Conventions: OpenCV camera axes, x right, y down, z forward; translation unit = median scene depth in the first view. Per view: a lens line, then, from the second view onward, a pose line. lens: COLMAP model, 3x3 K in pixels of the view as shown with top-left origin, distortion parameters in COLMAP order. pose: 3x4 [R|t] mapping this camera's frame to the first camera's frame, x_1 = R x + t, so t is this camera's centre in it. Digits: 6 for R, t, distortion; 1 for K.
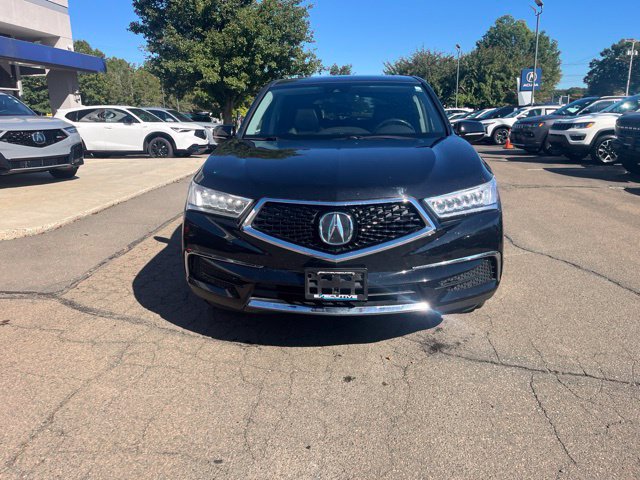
lens RADIAL K [[482.7, 0, 318.6], [0, 482.7, 237.9], [0, 0, 1]] dist [0.077385, -0.100702]
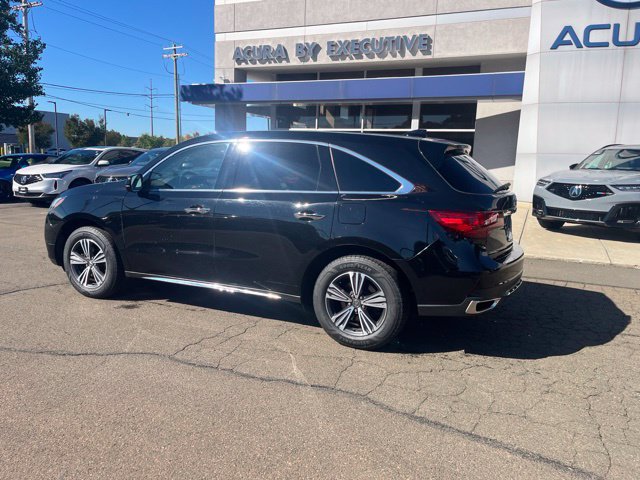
lens RADIAL K [[482.7, 0, 318.5], [0, 482.7, 242.6], [0, 0, 1]] dist [0.077385, -0.100702]
pose [[-0.353338, 0.166609, -0.920540, 0.257391], [-0.254335, 0.929840, 0.265915, -0.105119], [0.900259, 0.328084, -0.286173, 0.368450]]
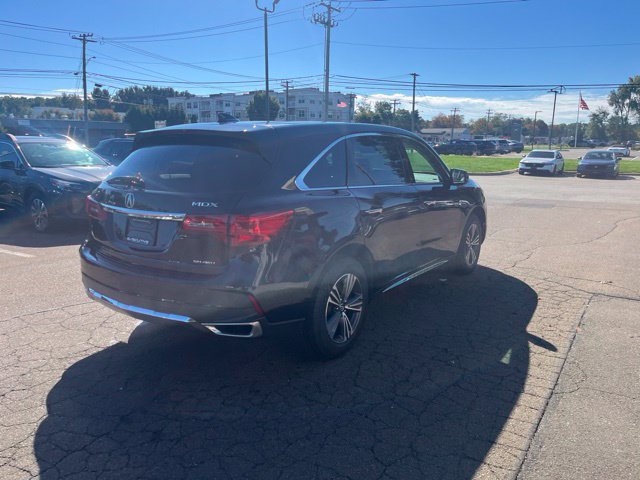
lens RADIAL K [[482.7, 0, 318.9], [0, 482.7, 240.6], [0, 0, 1]] dist [0.077385, -0.100702]
pose [[-0.861990, -0.087351, 0.499343, -0.112987], [0.134464, 0.910357, 0.391369, -0.130409], [-0.488767, 0.404500, -0.772973, 0.480010]]
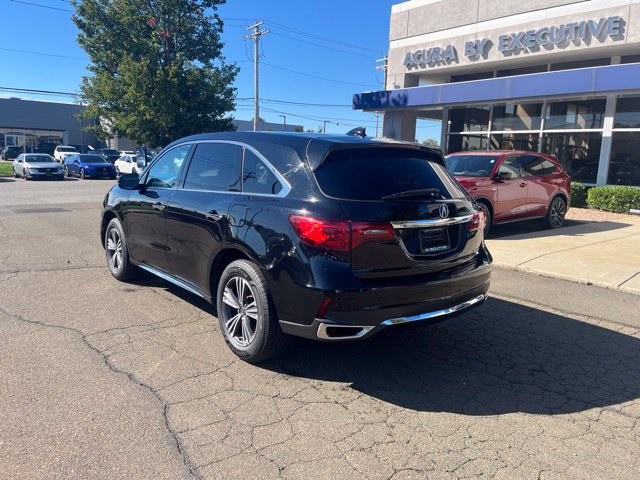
lens RADIAL K [[482.7, 0, 317.7], [0, 482.7, 232.6], [0, 0, 1]] dist [0.077385, -0.100702]
pose [[-0.725630, 0.099945, -0.680788, 0.176178], [-0.188284, 0.922793, 0.336158, -0.130278], [0.661824, 0.372108, -0.650788, 0.465676]]
